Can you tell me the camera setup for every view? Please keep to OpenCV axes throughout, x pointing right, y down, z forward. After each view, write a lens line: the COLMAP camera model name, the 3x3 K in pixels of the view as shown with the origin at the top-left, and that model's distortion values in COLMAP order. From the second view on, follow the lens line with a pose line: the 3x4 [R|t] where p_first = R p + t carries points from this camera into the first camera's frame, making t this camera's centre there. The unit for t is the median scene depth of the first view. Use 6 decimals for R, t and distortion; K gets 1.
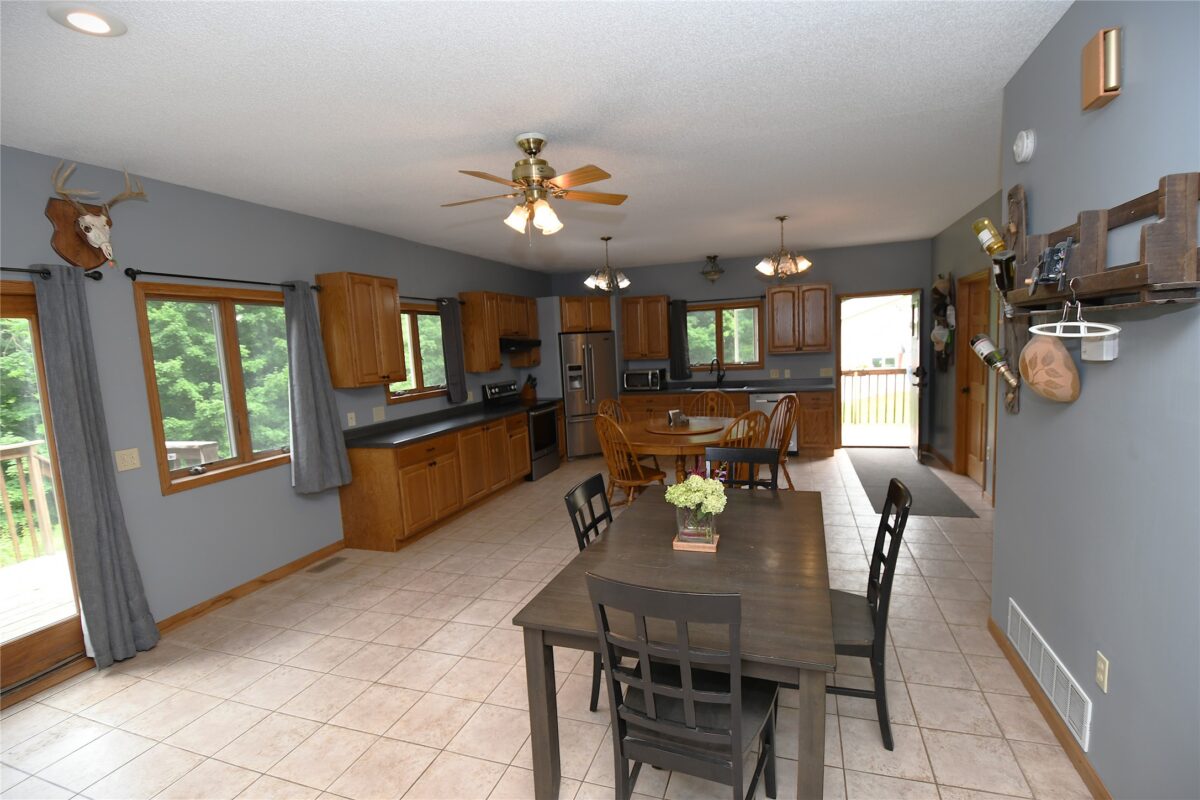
lens RADIAL K [[544.8, 0, 614.0], [0, 544.8, 406.4], [0, 0, 1]] dist [0.014734, -0.023589]
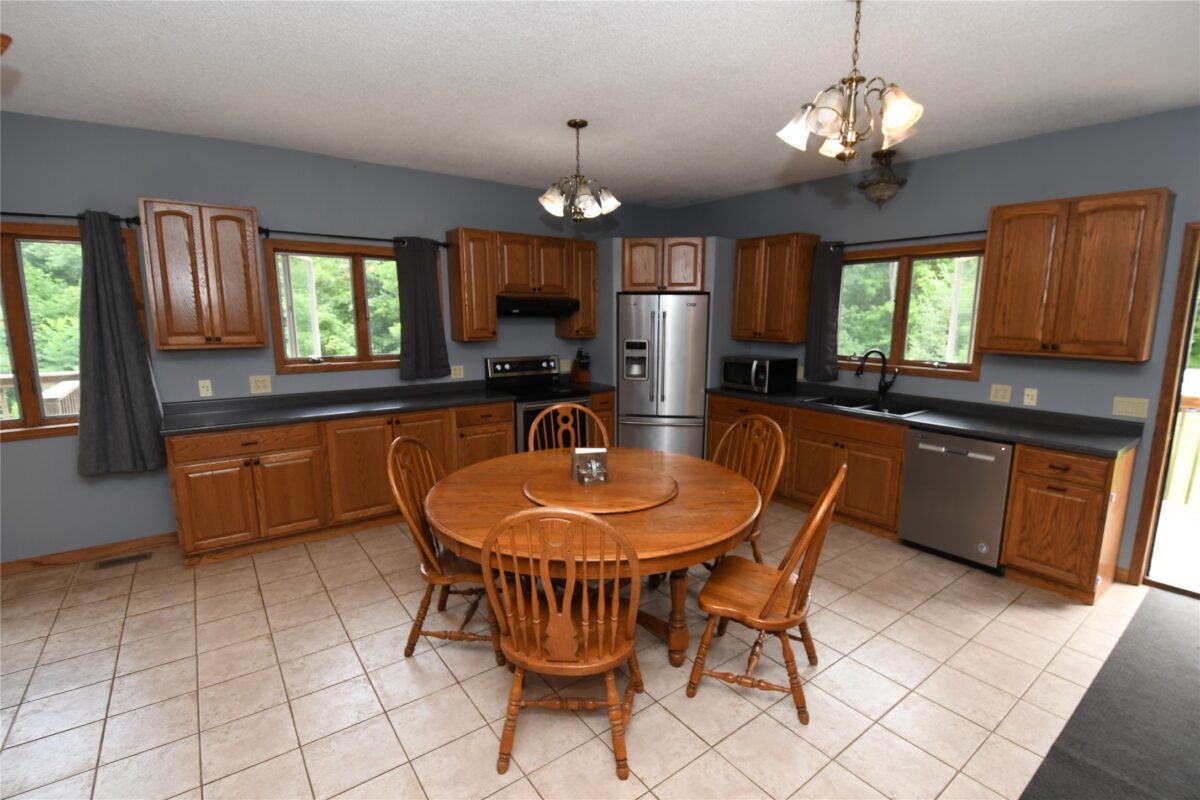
lens RADIAL K [[544.8, 0, 614.0], [0, 544.8, 406.4], [0, 0, 1]] dist [0.014734, -0.023589]
pose [[0.824605, 0.147713, -0.546083, 0.412360], [-0.110341, 0.988765, 0.100838, -0.087668], [0.554843, -0.022897, 0.831640, 0.603852]]
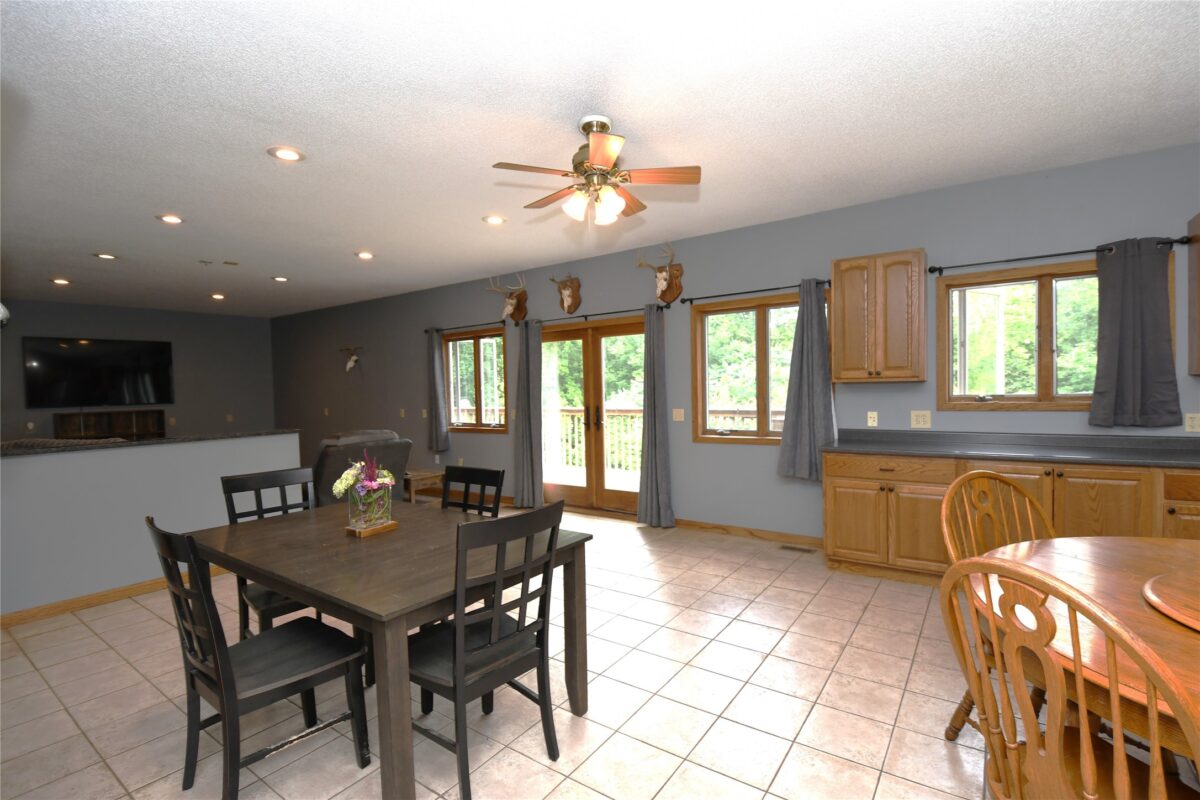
lens RADIAL K [[544.8, 0, 614.0], [0, 544.8, 406.4], [0, 0, 1]] dist [0.014734, -0.023589]
pose [[-0.276698, 0.092418, -0.956503, 0.448369], [-0.071428, 0.990633, 0.116378, -0.064238], [0.958299, 0.100523, -0.267505, 0.752715]]
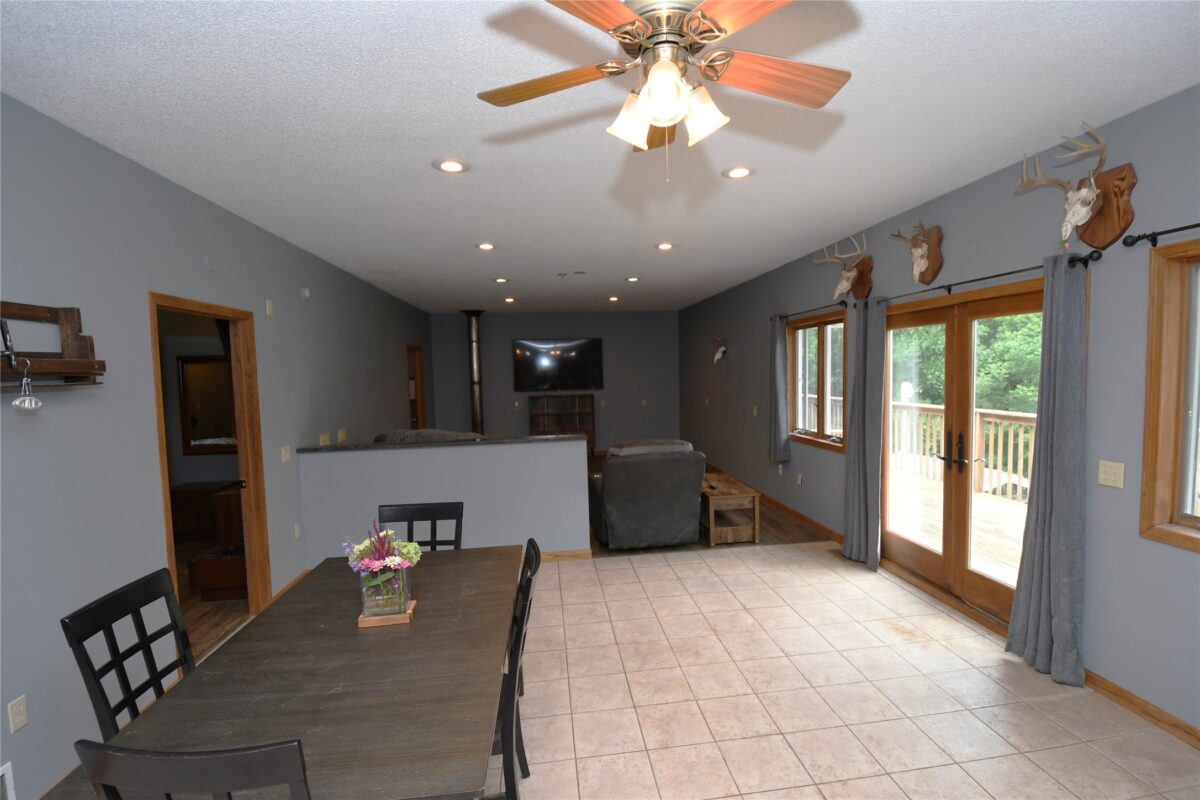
lens RADIAL K [[544.8, 0, 614.0], [0, 544.8, 406.4], [0, 0, 1]] dist [0.014734, -0.023589]
pose [[-0.896781, 0.103301, -0.430246, 0.074428], [0.020841, 0.981148, 0.192130, -0.105665], [0.441983, 0.163332, -0.882028, 0.825618]]
